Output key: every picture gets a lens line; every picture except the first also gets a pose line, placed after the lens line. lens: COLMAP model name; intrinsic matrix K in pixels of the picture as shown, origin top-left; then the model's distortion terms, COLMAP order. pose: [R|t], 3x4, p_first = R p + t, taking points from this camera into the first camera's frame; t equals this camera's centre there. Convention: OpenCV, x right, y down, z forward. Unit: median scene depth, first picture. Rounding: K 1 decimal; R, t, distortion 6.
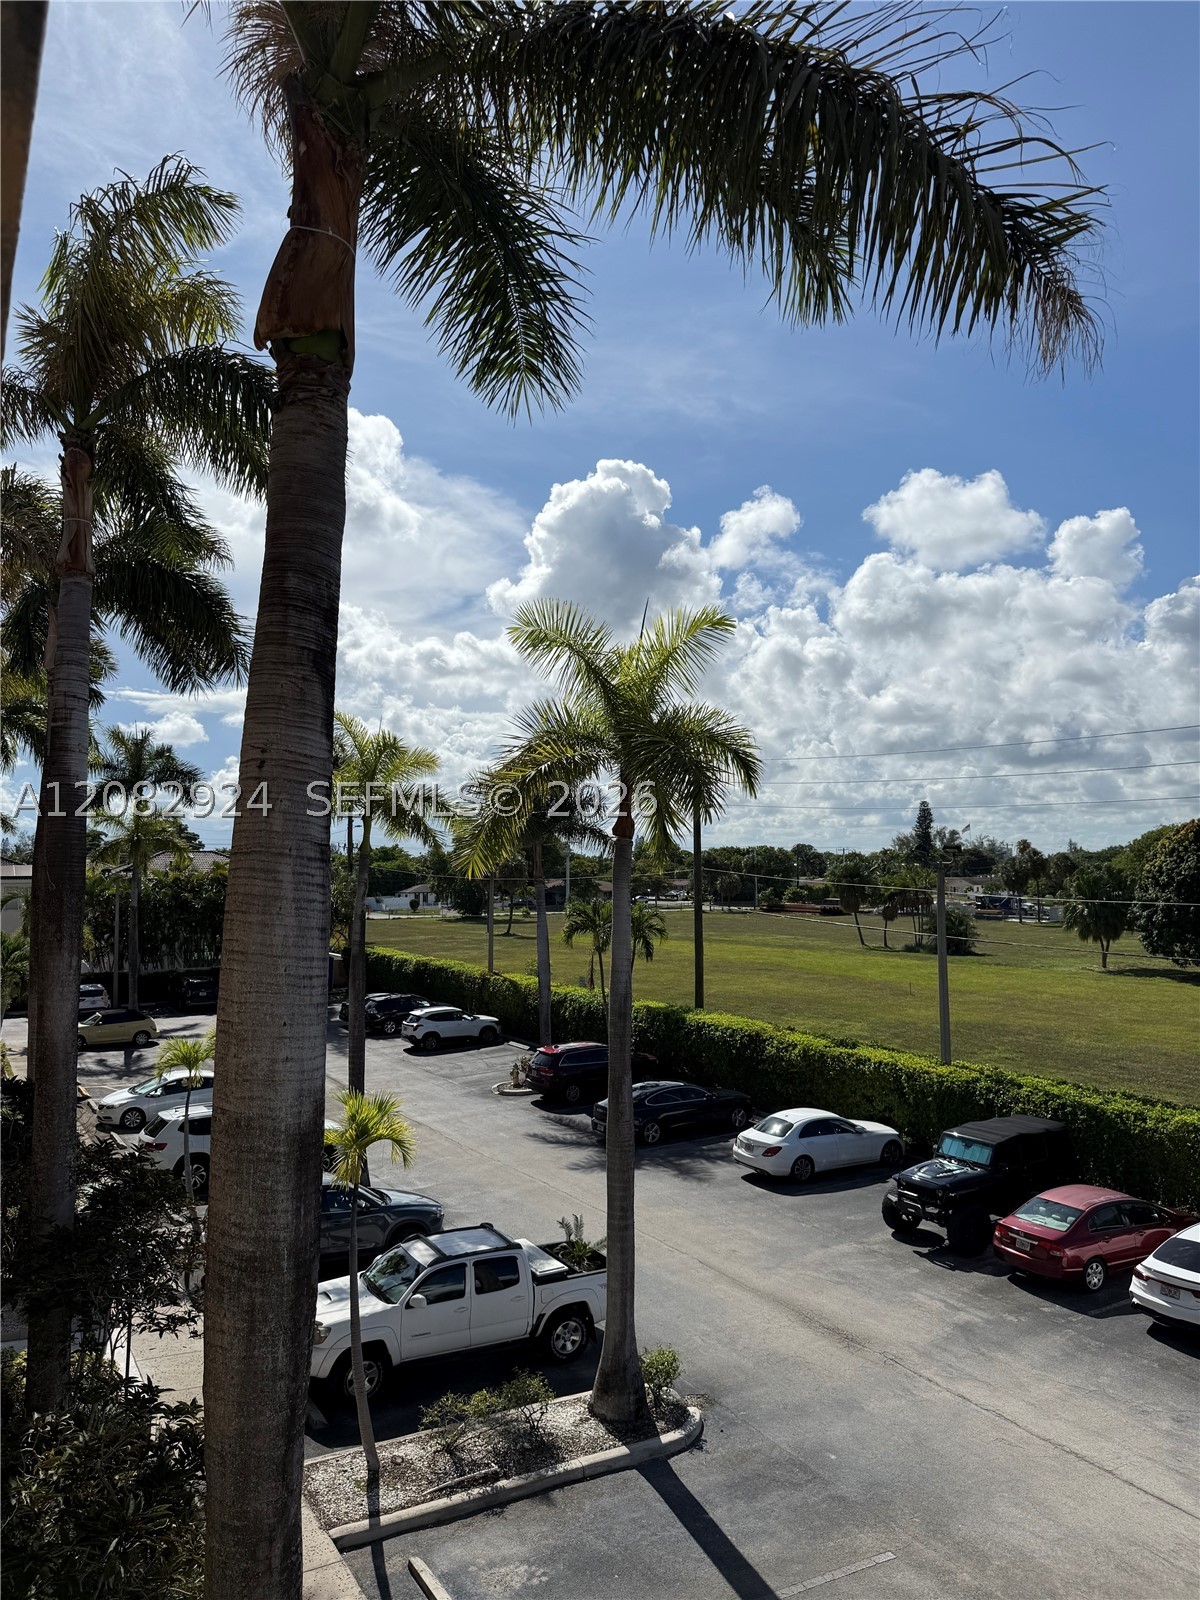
lens RADIAL K [[1122.0, 0, 600.0], [0, 1122.0, 800.0], [0, 0, 1]] dist [0.035661, -0.059919]
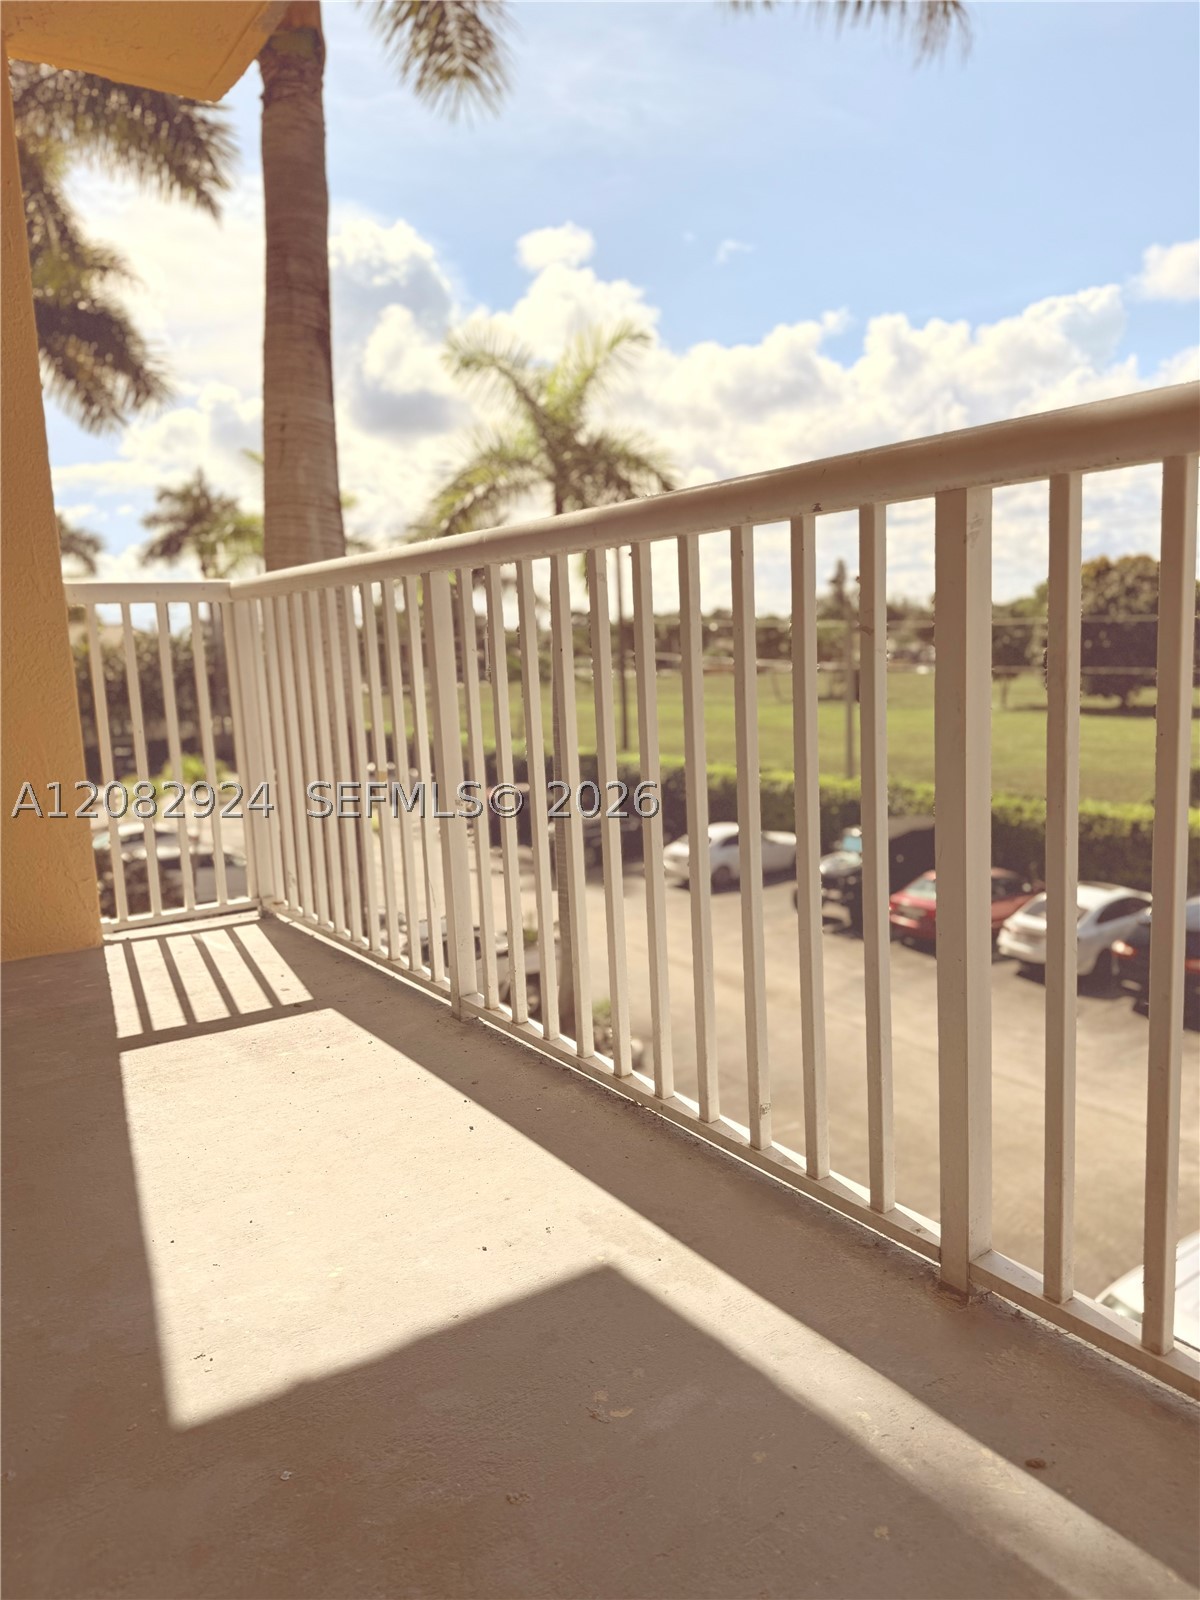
lens RADIAL K [[1122.0, 0, 600.0], [0, 1122.0, 800.0], [0, 0, 1]] dist [0.035661, -0.059919]
pose [[0.996627, -0.045968, 0.067986, -0.022462], [0.030930, 0.977712, 0.207660, 0.043208], [-0.076016, -0.204857, 0.975836, -0.106233]]
